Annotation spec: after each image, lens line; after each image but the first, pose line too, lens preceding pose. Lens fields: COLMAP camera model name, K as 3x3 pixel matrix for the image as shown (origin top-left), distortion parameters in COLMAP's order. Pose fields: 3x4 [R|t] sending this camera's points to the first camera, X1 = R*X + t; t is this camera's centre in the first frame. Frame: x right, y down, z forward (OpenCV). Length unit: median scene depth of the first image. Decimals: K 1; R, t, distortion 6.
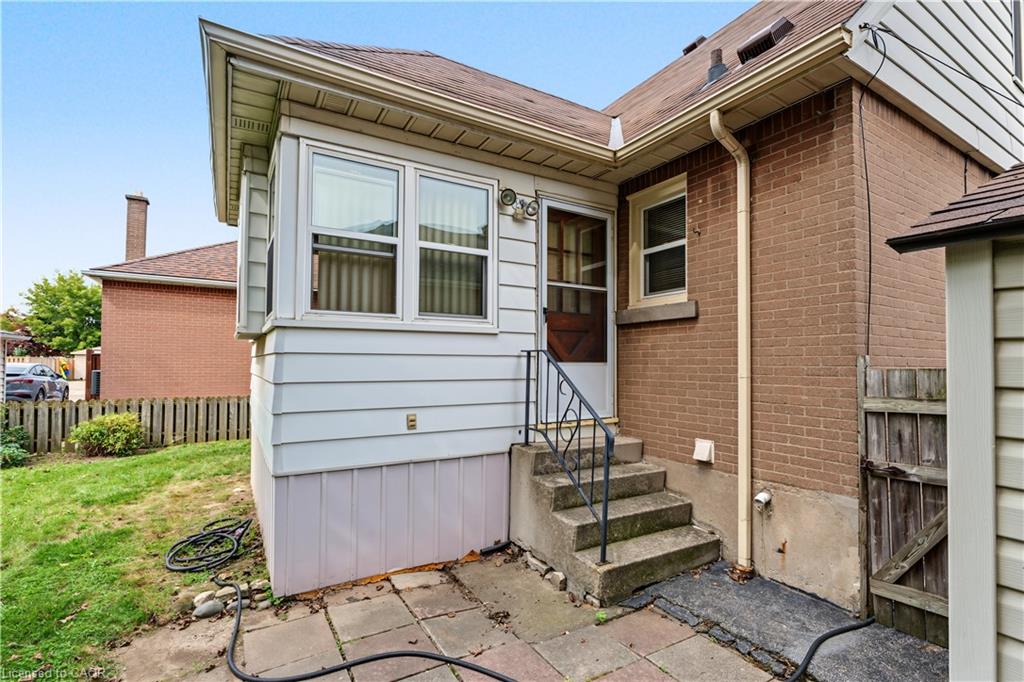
lens RADIAL K [[469.2, 0, 508.1], [0, 469.2, 350.4], [0, 0, 1]] dist [0.009521, -0.000077]
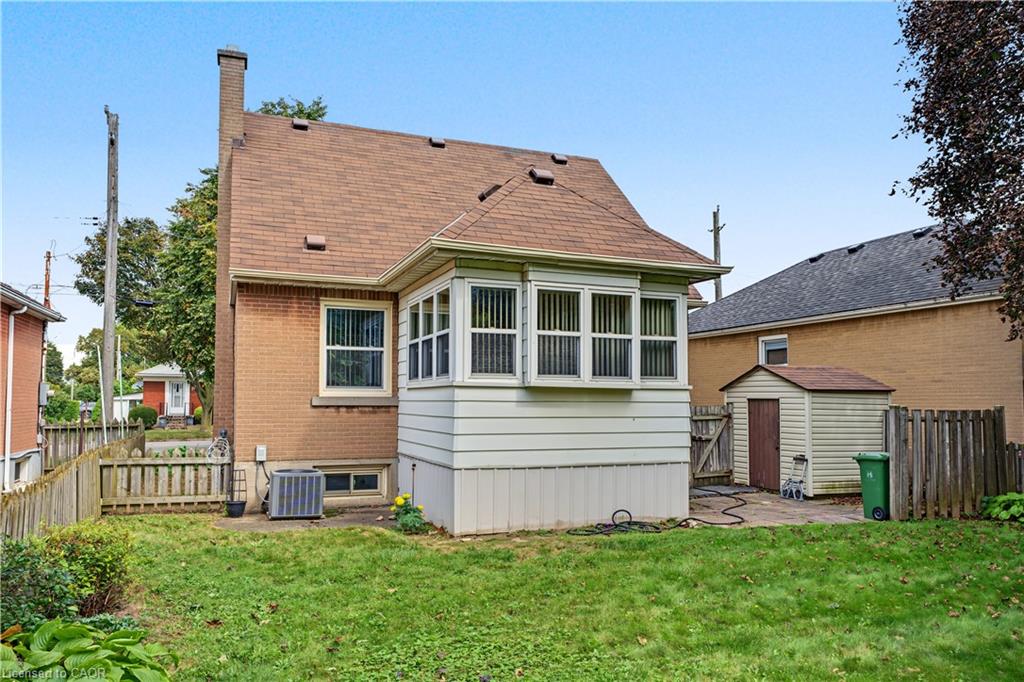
lens RADIAL K [[735.8, 0, 511.1], [0, 735.8, 340.5], [0, 0, 1]] dist [0.013706, 0.005997]
pose [[0.170563, 0.075858, 0.982422, -3.067476], [-0.031376, 0.996945, -0.071532, -0.006391], [-0.984847, -0.018624, 0.172422, 0.974967]]
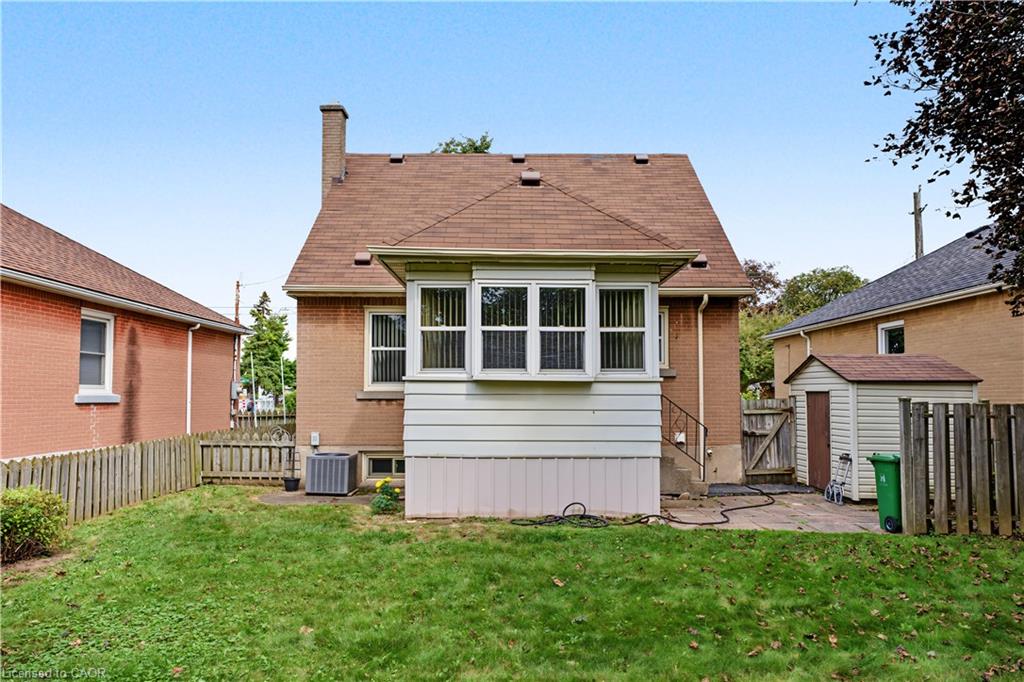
lens RADIAL K [[659.5, 0, 512.8], [0, 659.5, 346.3], [0, 0, 1]] dist [0.011598, -0.000834]
pose [[0.511527, 0.059421, 0.857210, -2.576853], [-0.023483, 0.998200, -0.055181, -0.023997], [-0.858946, 0.008097, 0.512002, 0.085704]]
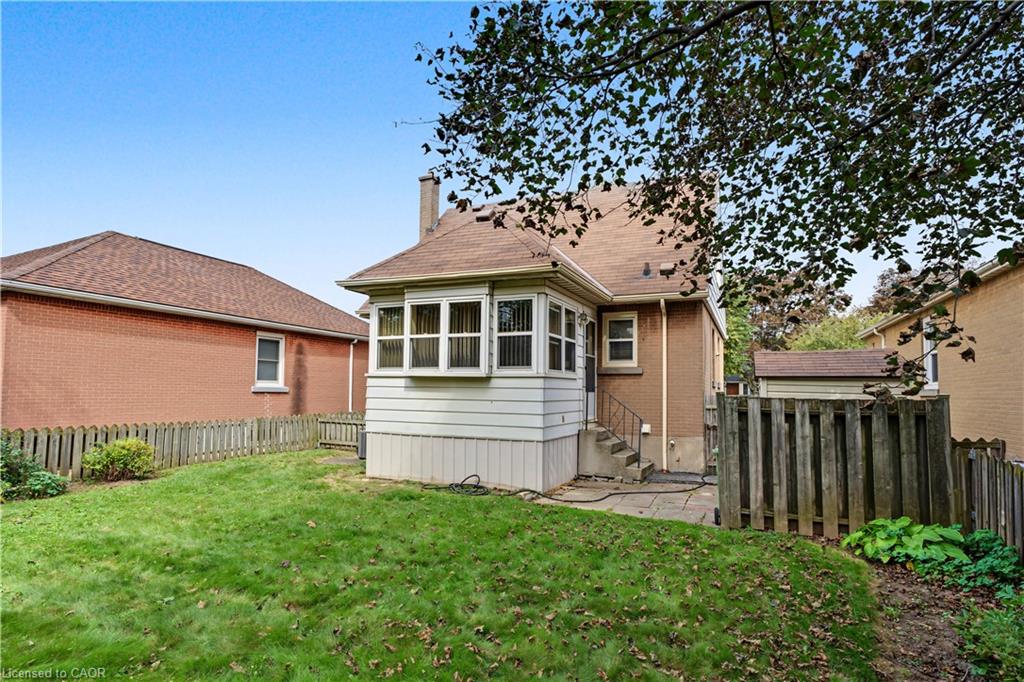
lens RADIAL K [[539.9, 0, 514.0], [0, 539.9, 347.0], [0, 0, 1]] dist [-0.002361, 0.000091]
pose [[0.814640, 0.052814, 0.577558, -1.740468], [-0.024651, 0.998098, -0.056499, -0.034951], [-0.579443, 0.031789, 0.814392, -0.881491]]
